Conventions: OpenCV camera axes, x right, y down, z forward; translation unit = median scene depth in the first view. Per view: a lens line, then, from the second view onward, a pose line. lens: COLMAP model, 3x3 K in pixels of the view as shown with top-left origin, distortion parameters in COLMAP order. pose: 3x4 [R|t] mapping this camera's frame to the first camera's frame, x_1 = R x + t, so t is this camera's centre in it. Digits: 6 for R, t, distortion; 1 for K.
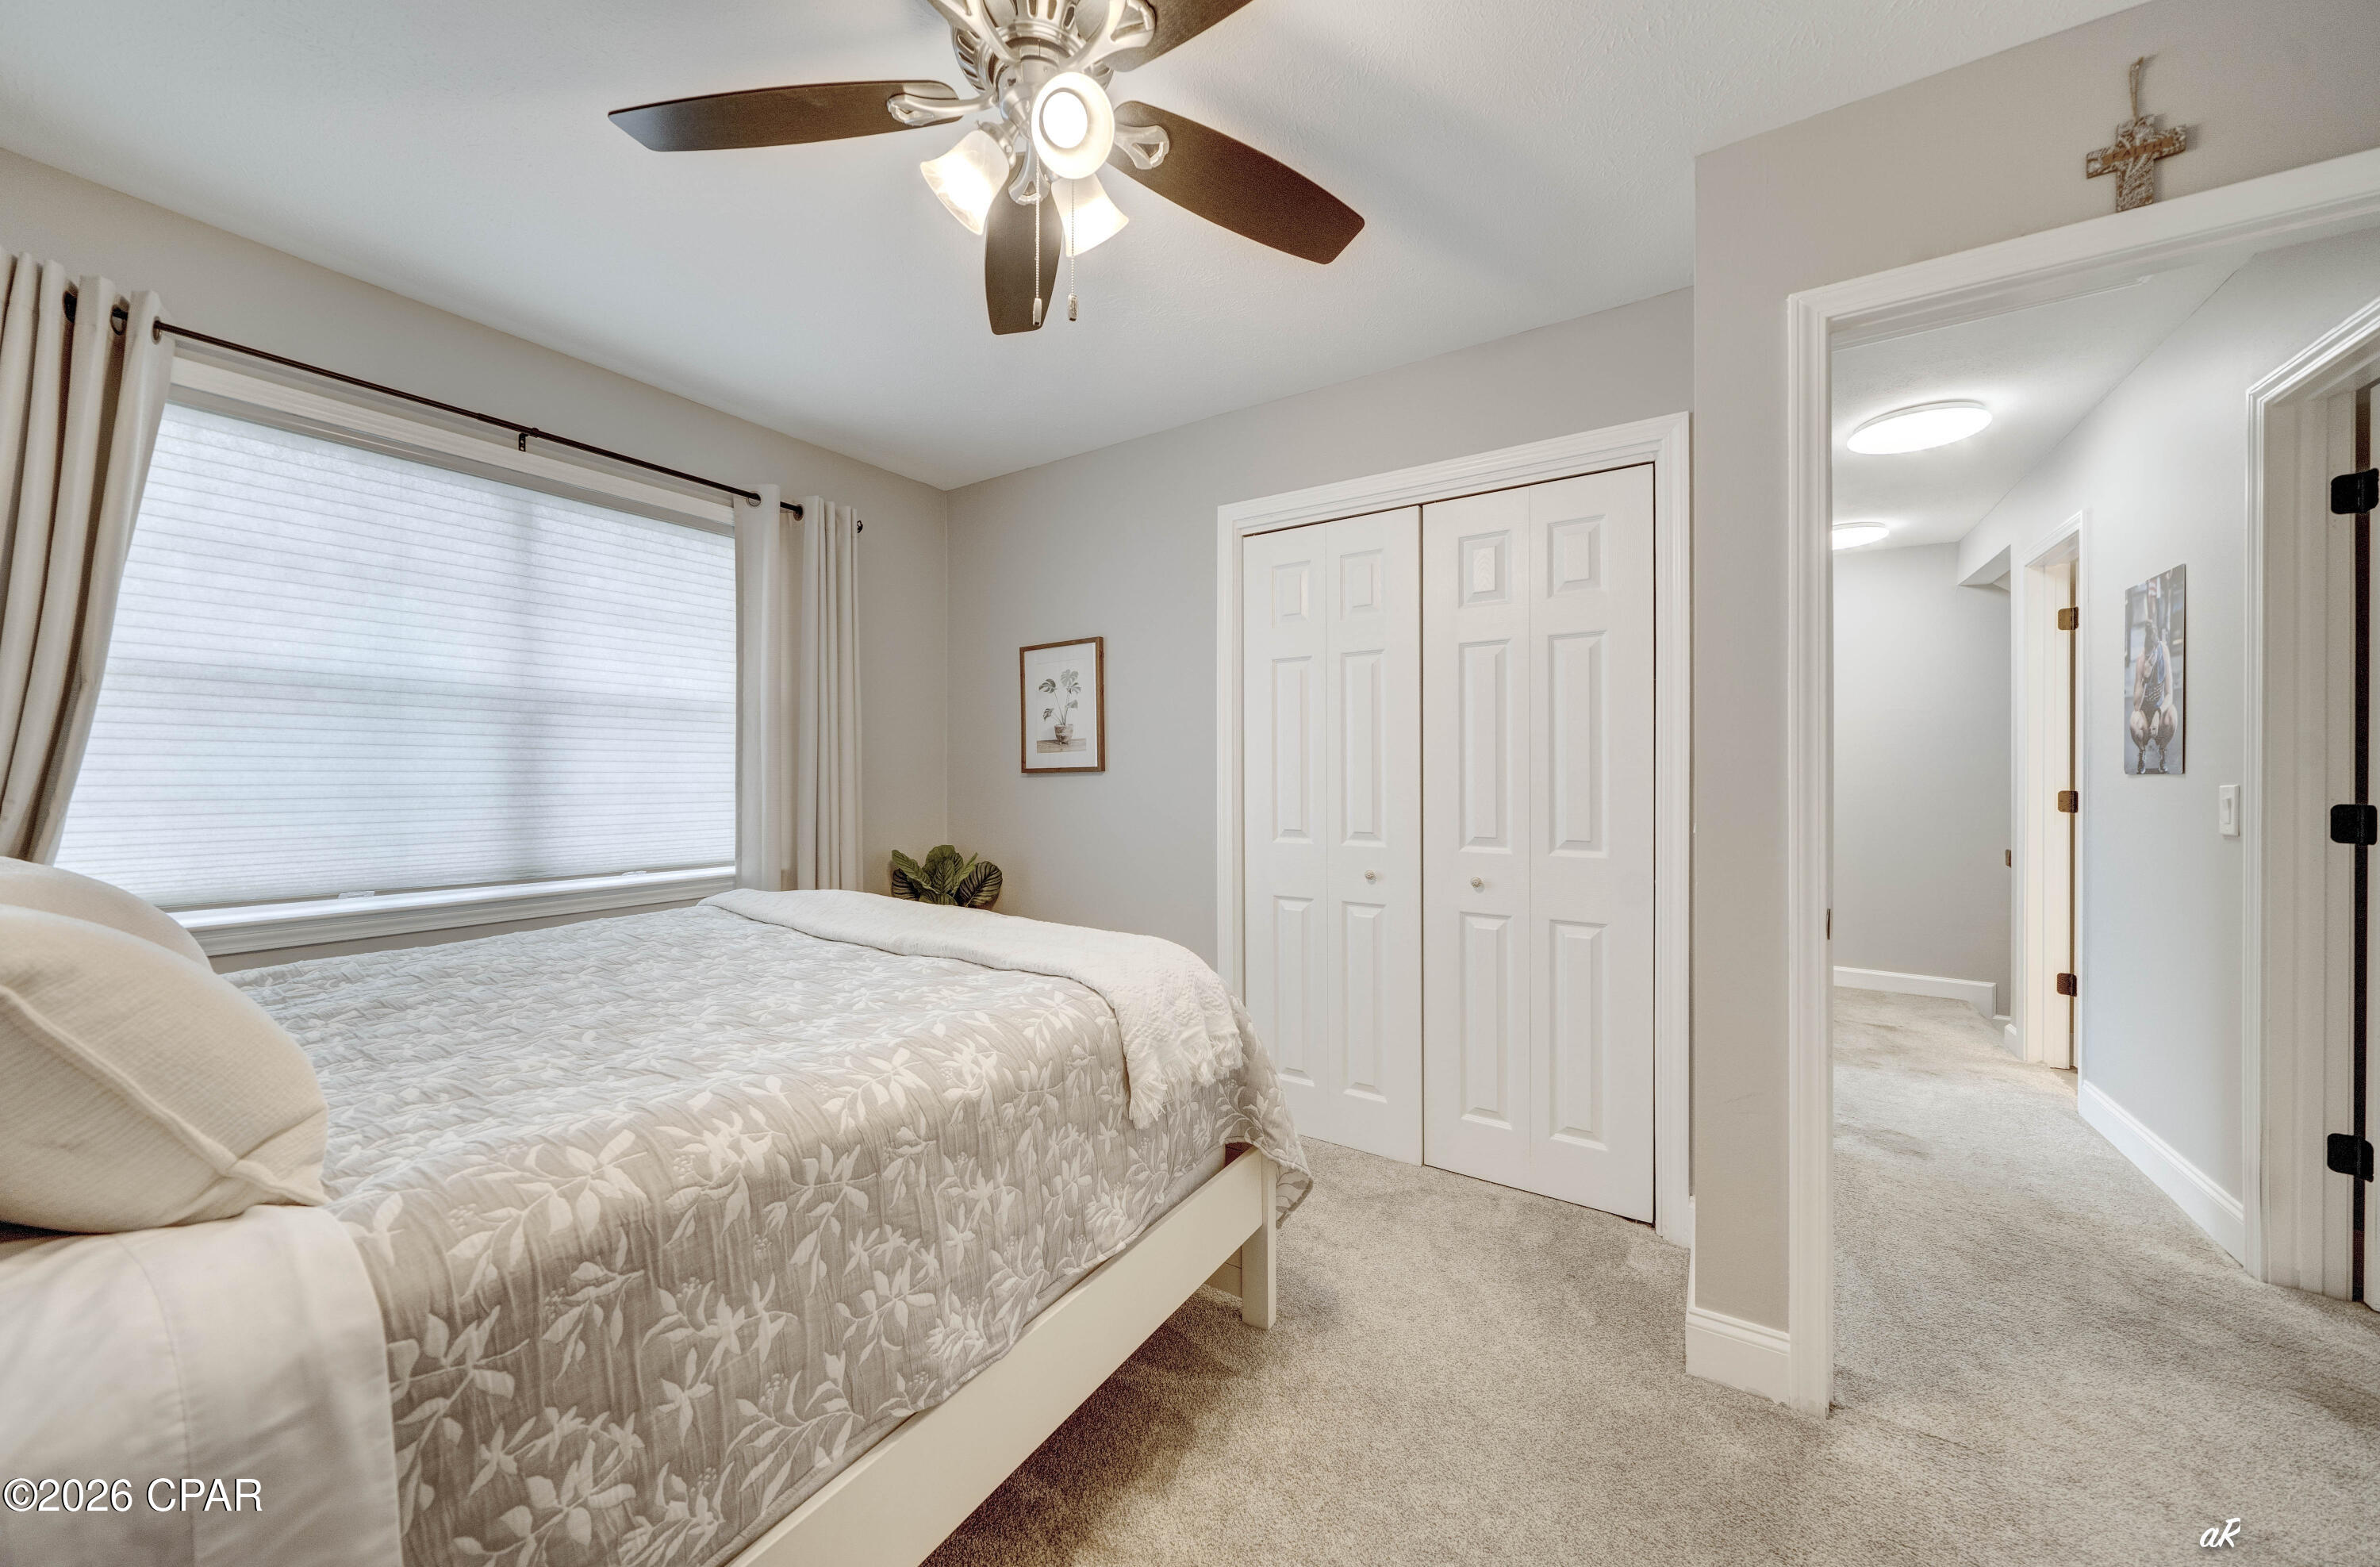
lens RADIAL K [[806.7, 0, 1187.7], [0, 806.7, 772.6], [0, 0, 1]] dist [-0.000738, -0.000071]
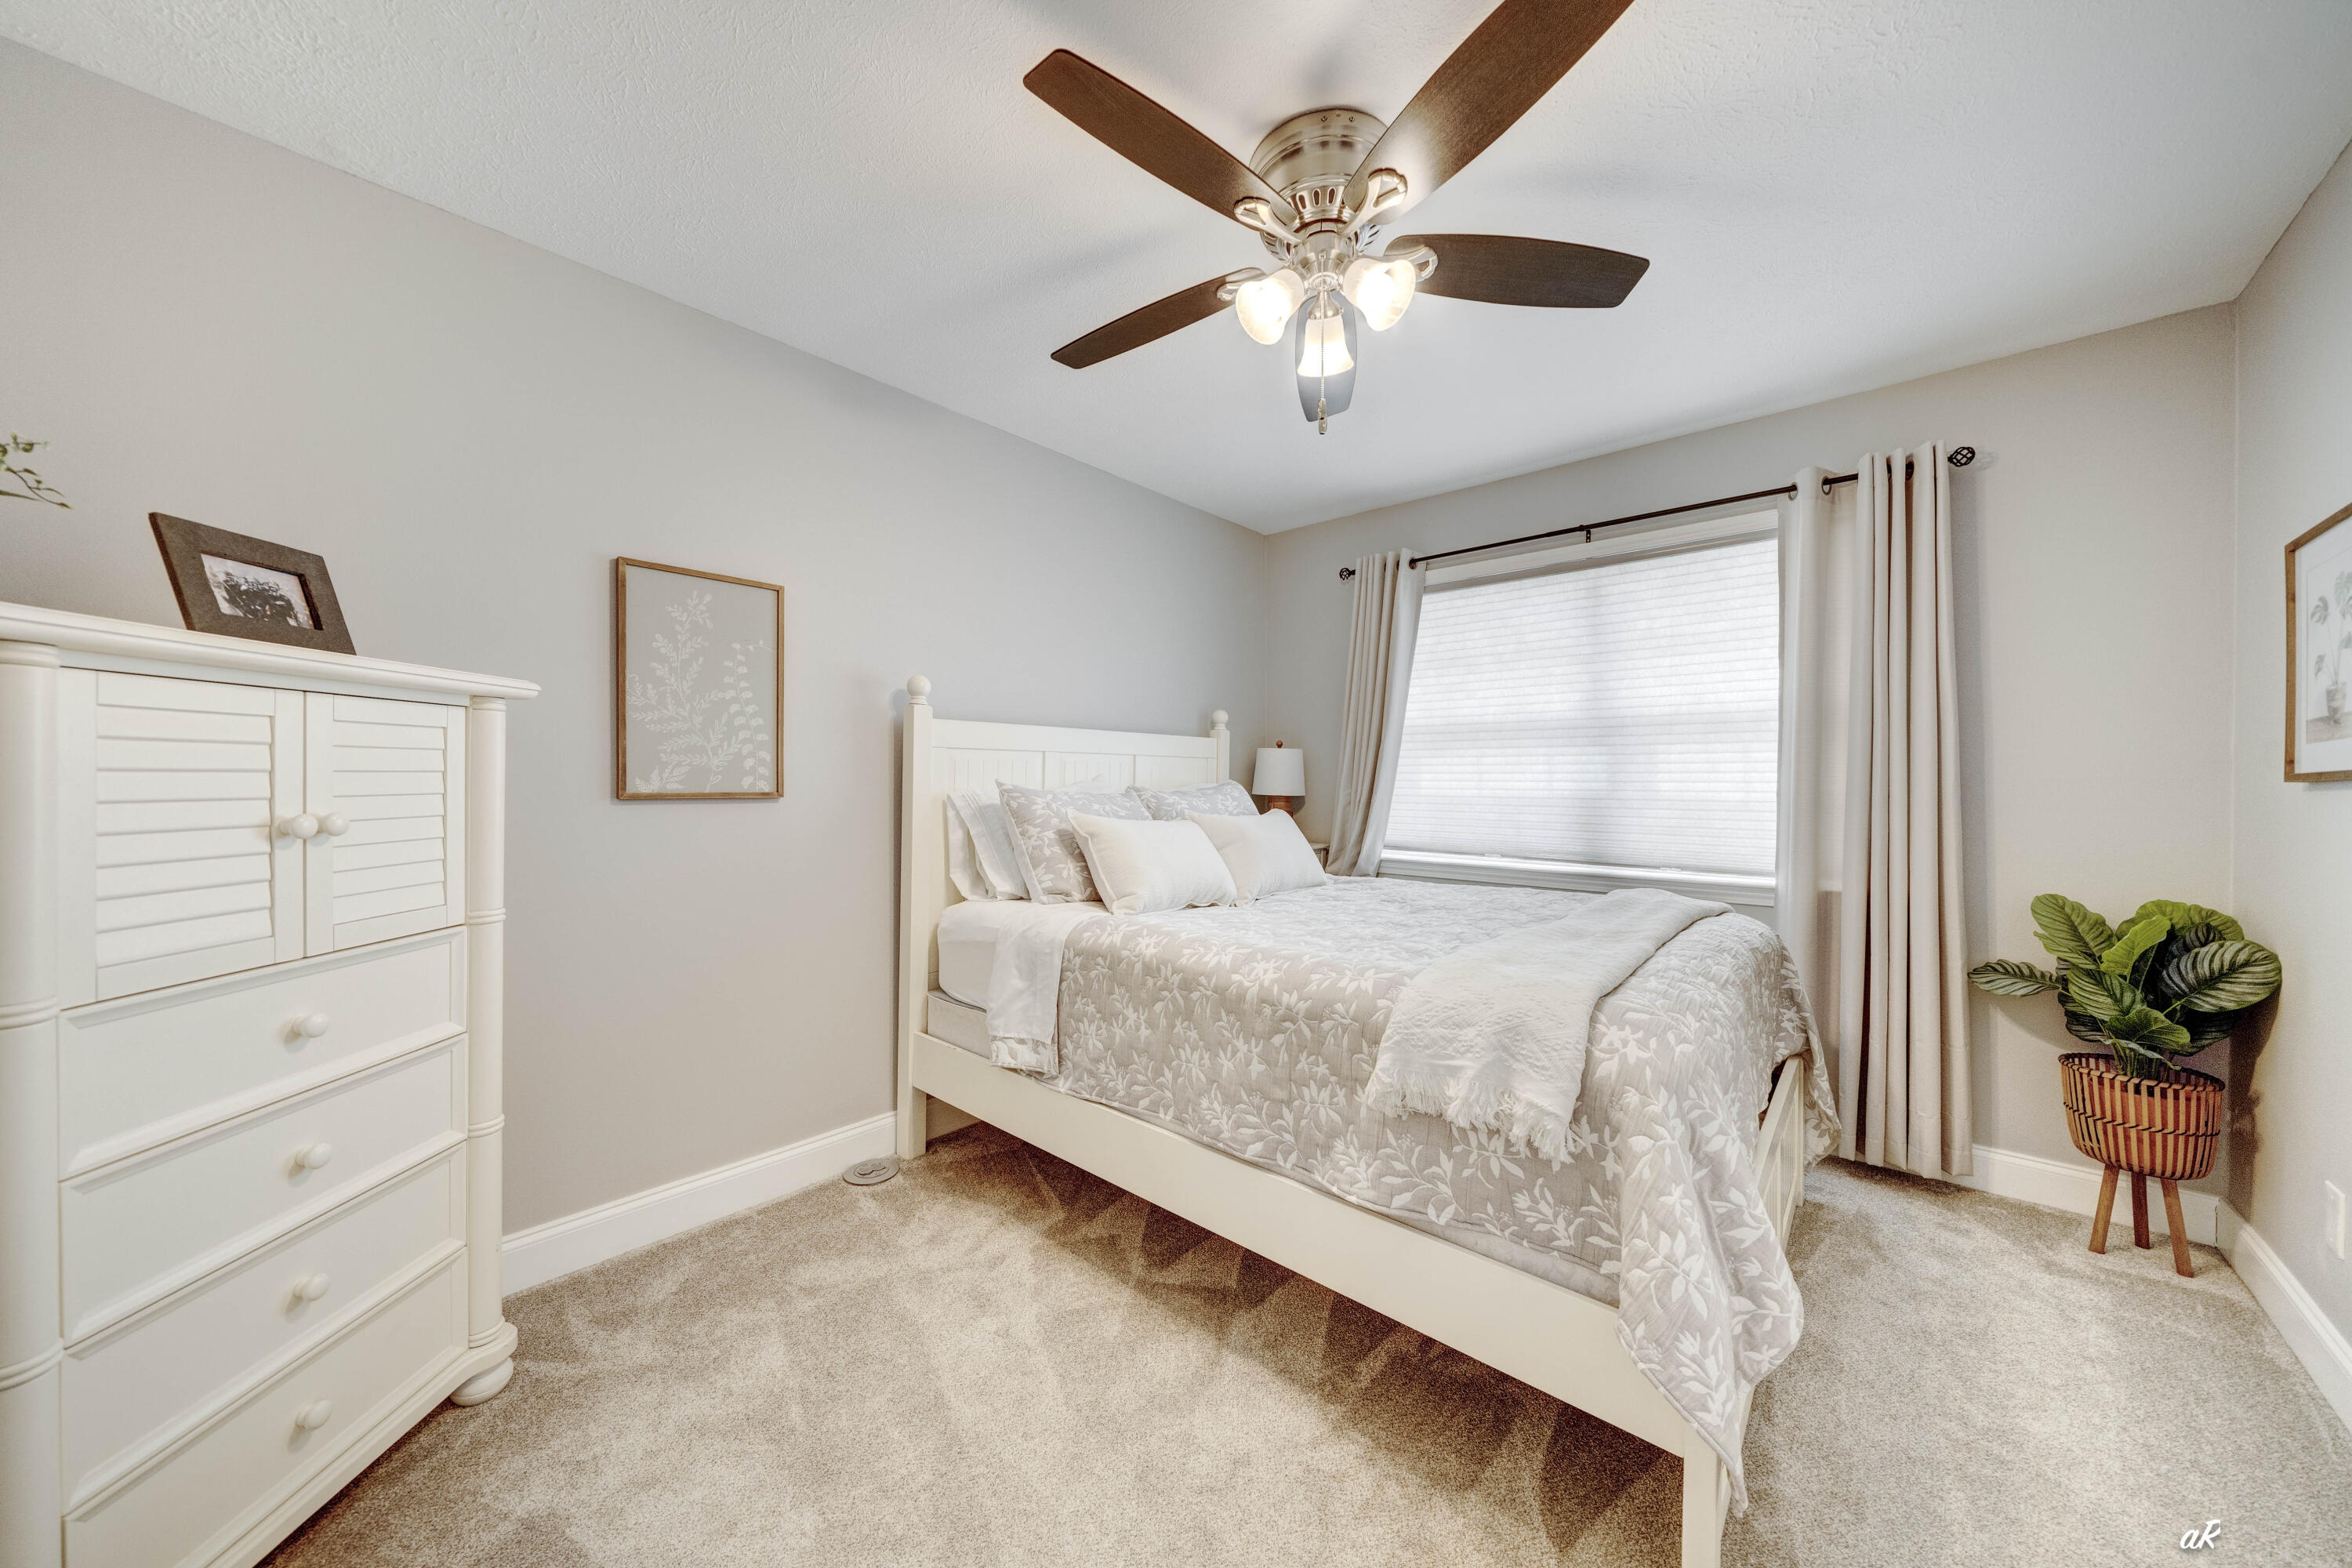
lens RADIAL K [[818.2, 0, 1176.0], [0, 818.2, 784.0], [0, 0, 1]] dist [0.000356, -0.000043]
pose [[-0.145054, -0.000423, -0.989424, 0.592111], [-0.001308, 0.999999, -0.000235, 0.004392], [0.989423, 0.001260, -0.145055, 0.494170]]
